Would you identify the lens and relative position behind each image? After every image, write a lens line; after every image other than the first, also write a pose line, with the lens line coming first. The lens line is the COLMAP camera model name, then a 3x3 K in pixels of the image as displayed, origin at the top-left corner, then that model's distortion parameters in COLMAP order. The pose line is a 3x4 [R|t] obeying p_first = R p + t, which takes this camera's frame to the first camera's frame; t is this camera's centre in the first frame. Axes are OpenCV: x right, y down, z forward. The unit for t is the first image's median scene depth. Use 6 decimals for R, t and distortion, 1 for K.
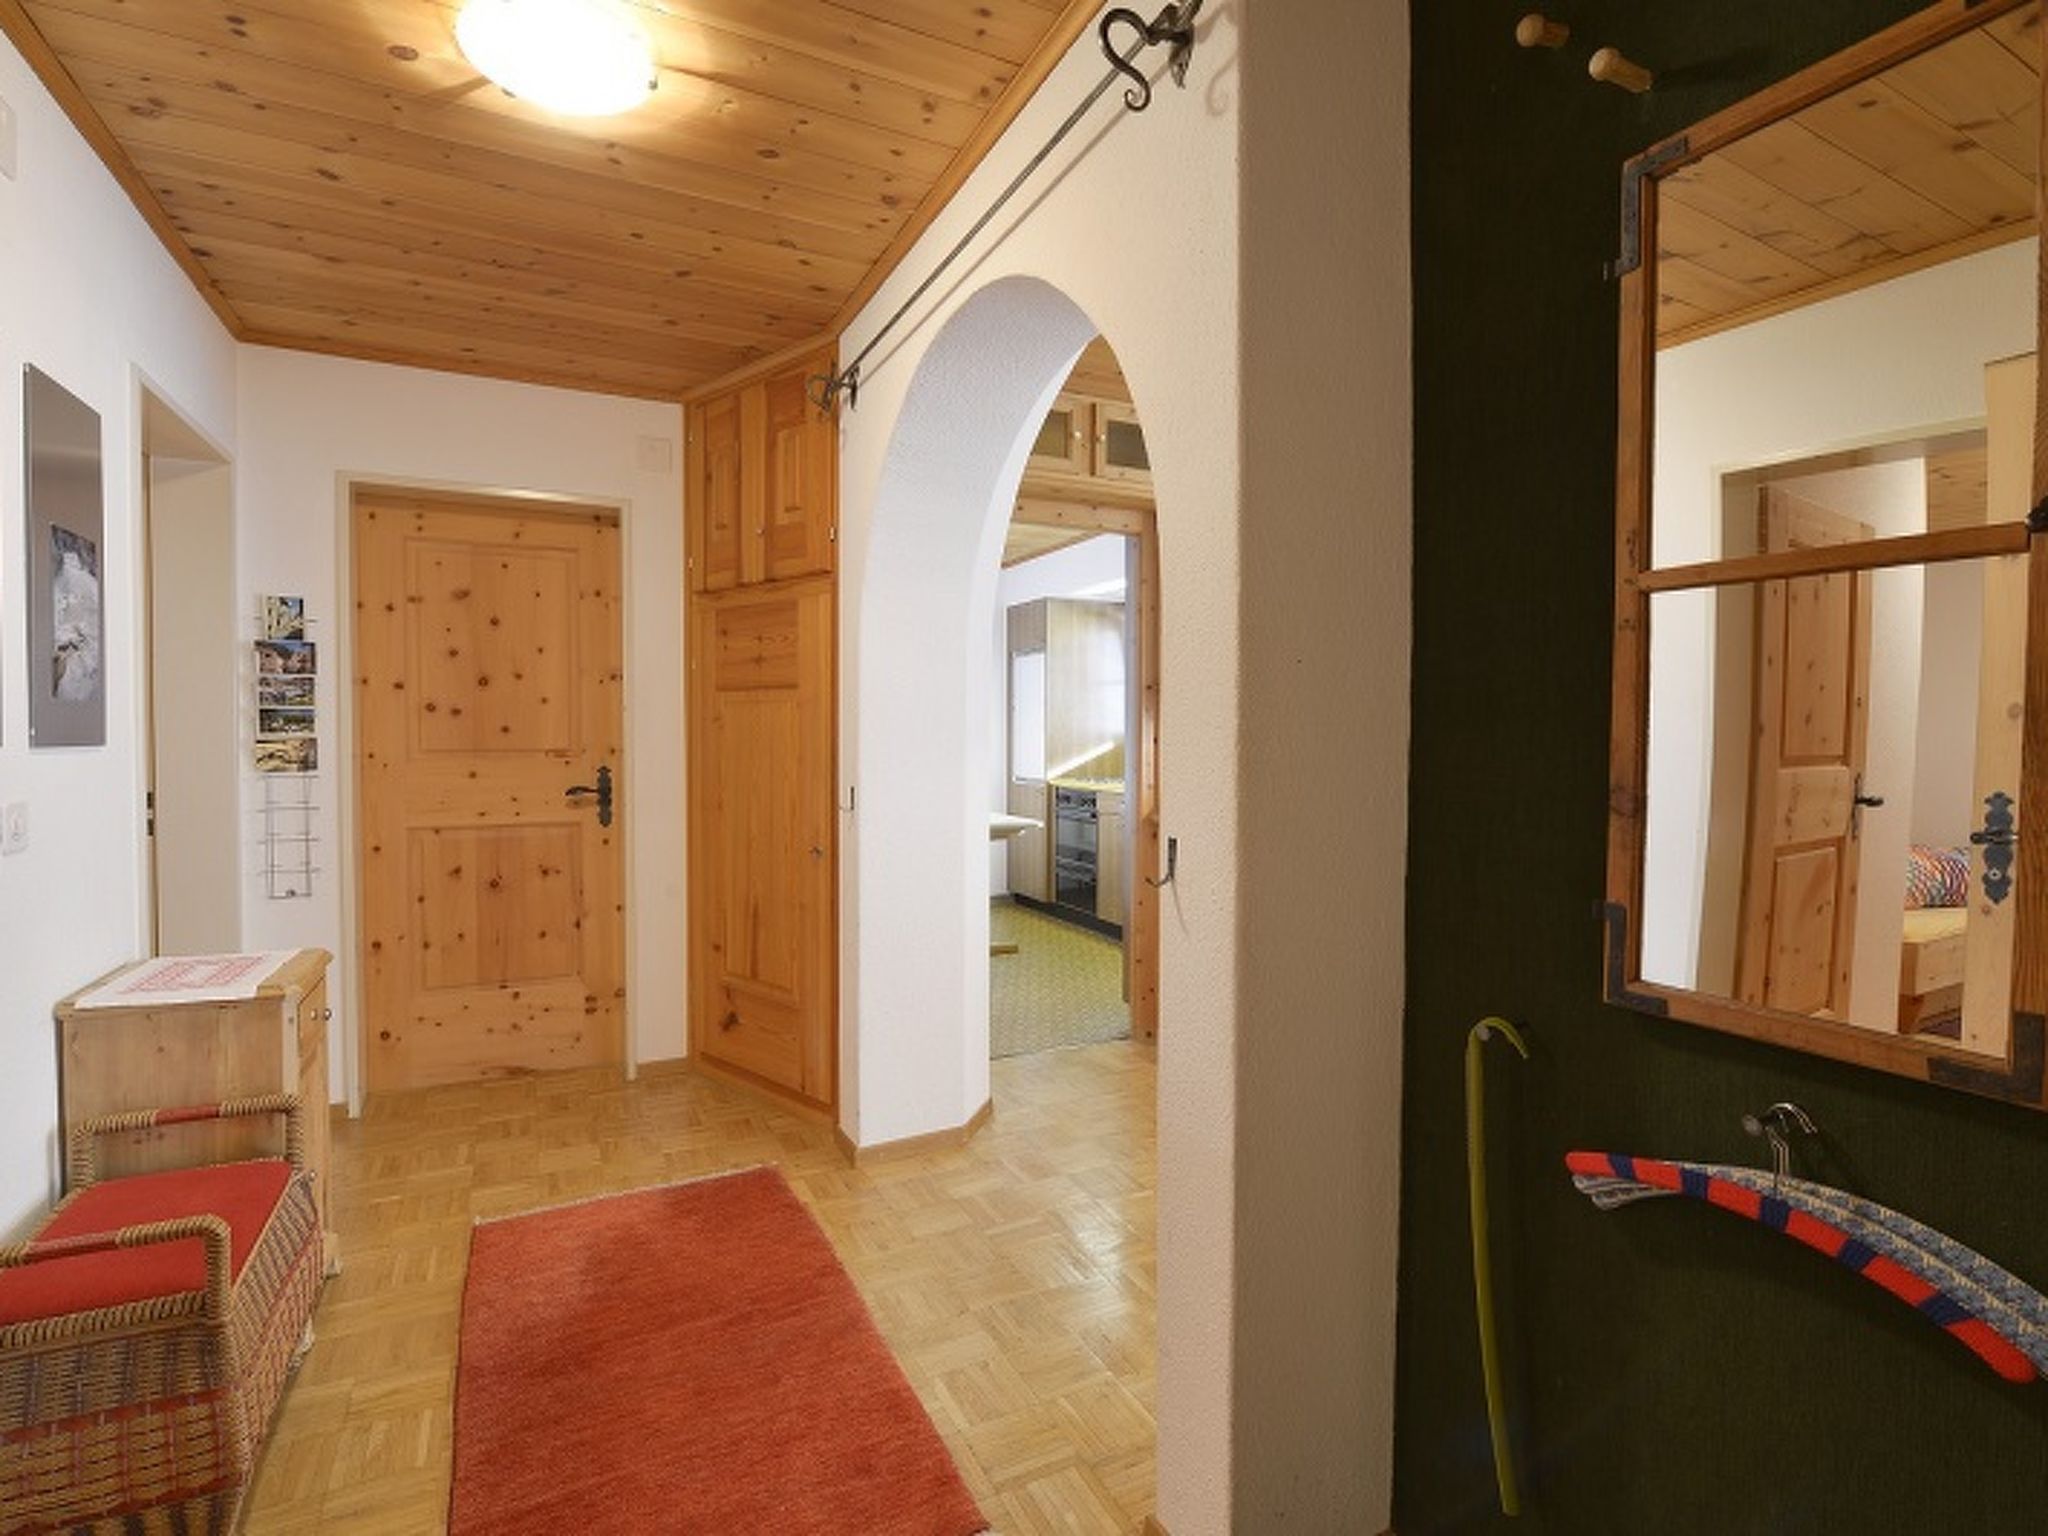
lens RADIAL K [[984.7, 0, 1024.0], [0, 984.7, 769.6], [0, 0, 1]] dist [-0.006963, -0.000288]
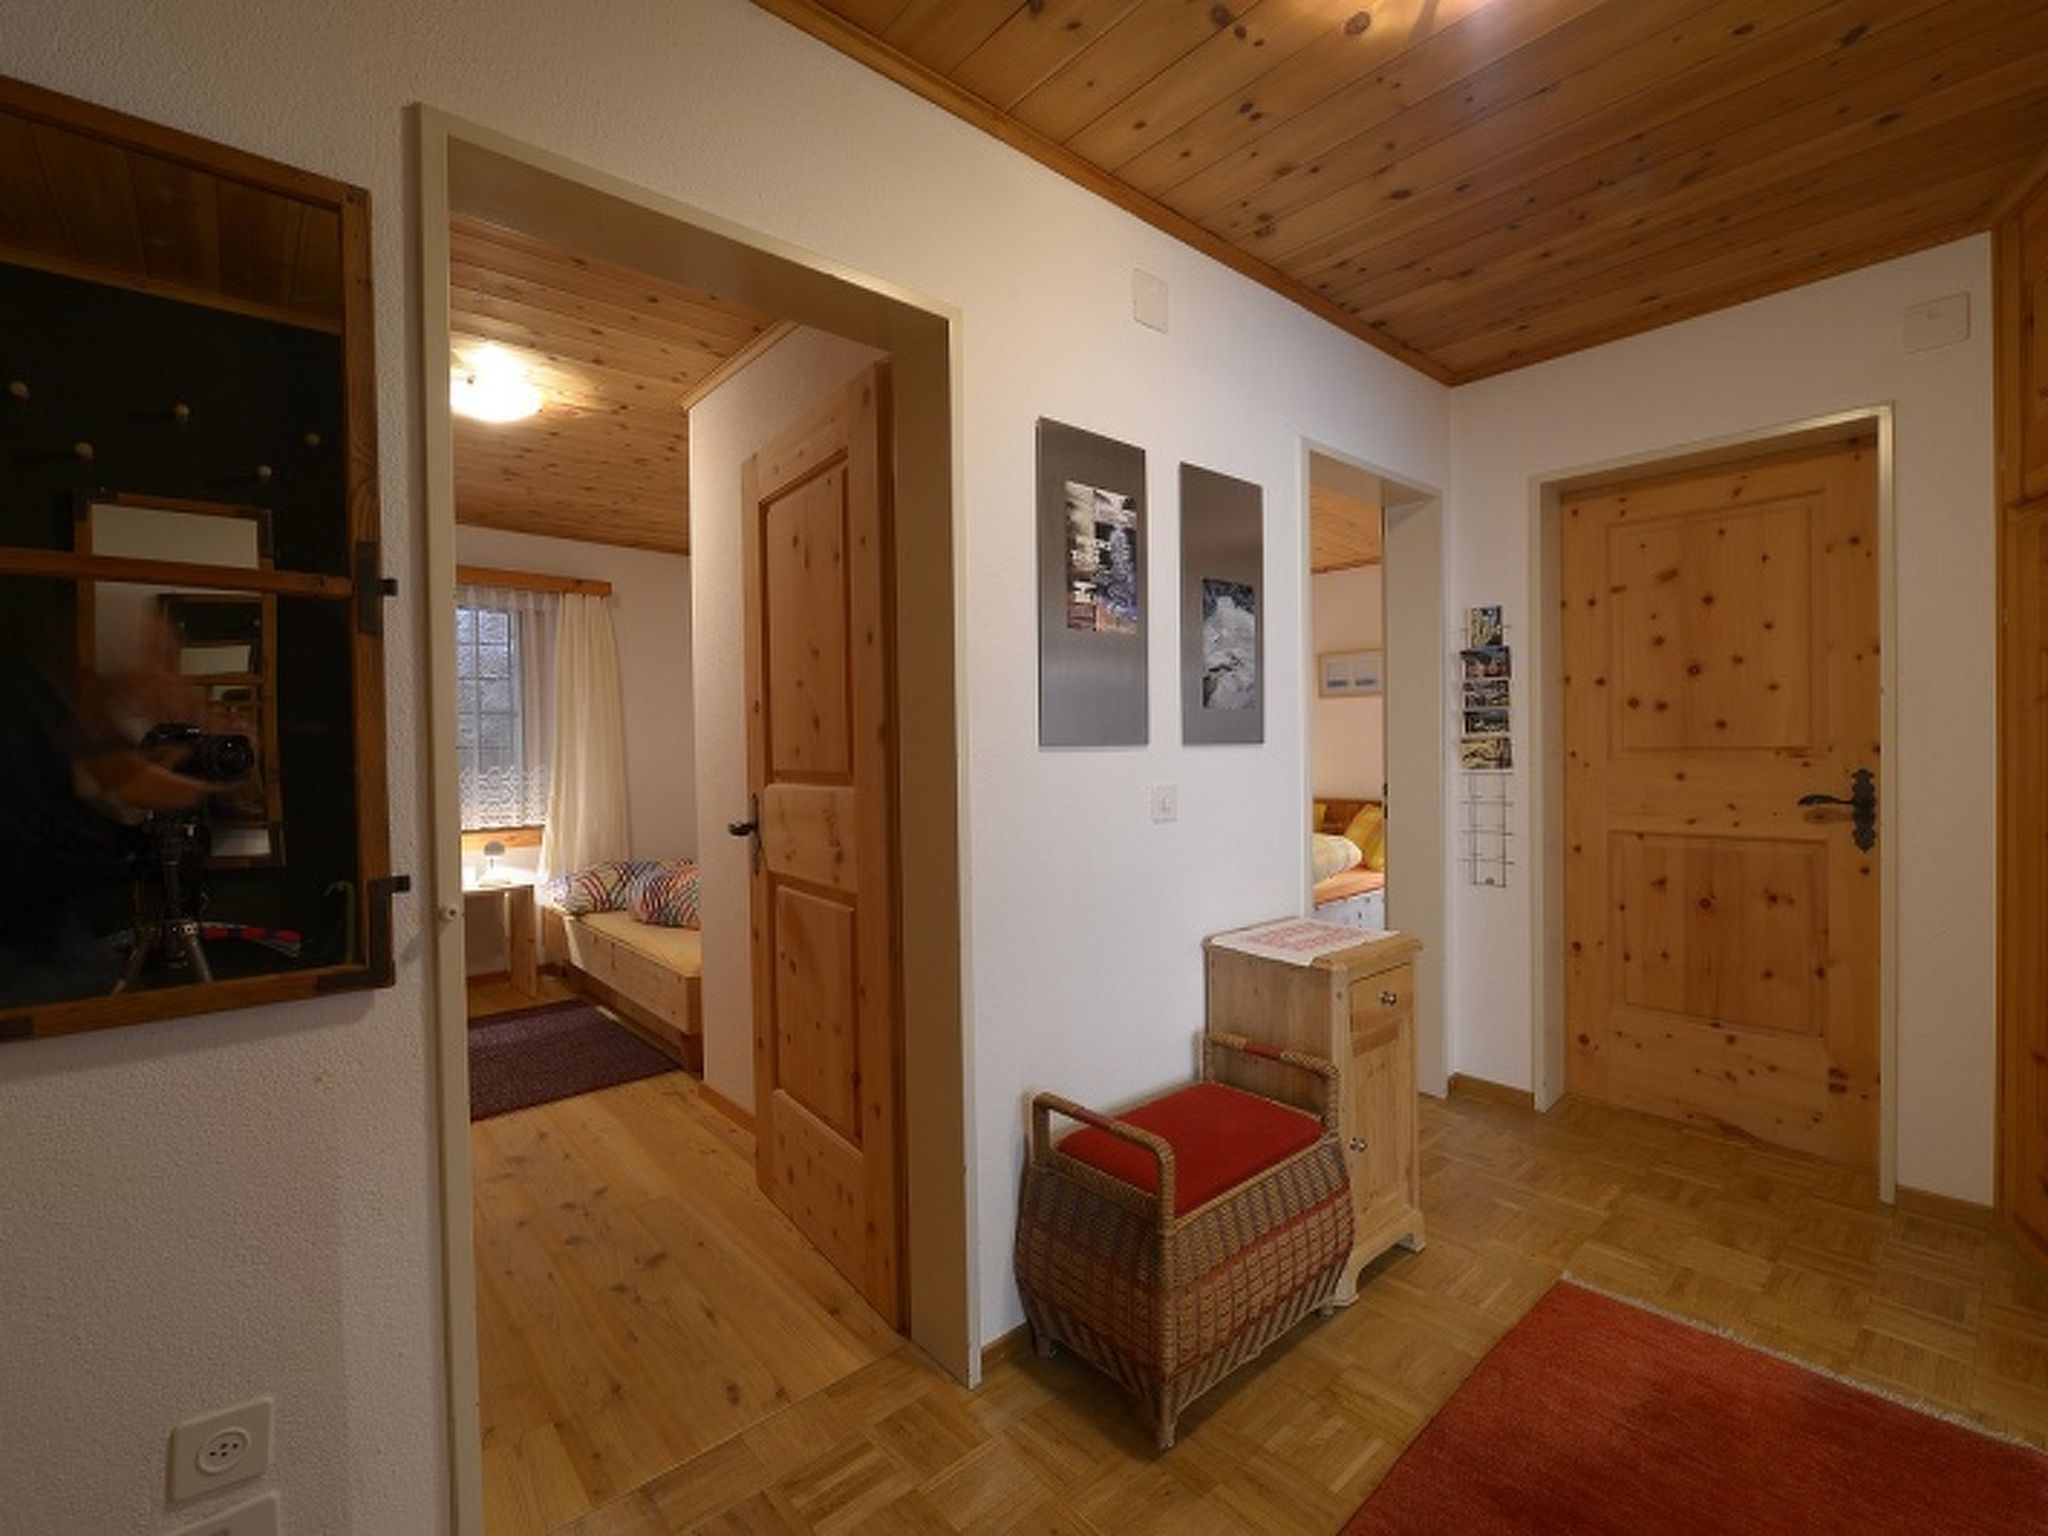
lens RADIAL K [[912.4, 0, 1023.3], [0, 912.4, 762.3], [0, 0, 1]] dist [-0.007426, -0.001165]
pose [[0.270180, 0.010913, -0.962748, 0.080389], [-0.019303, 0.999796, 0.005915, -0.000969], [0.962616, 0.016985, 0.270336, 0.245672]]
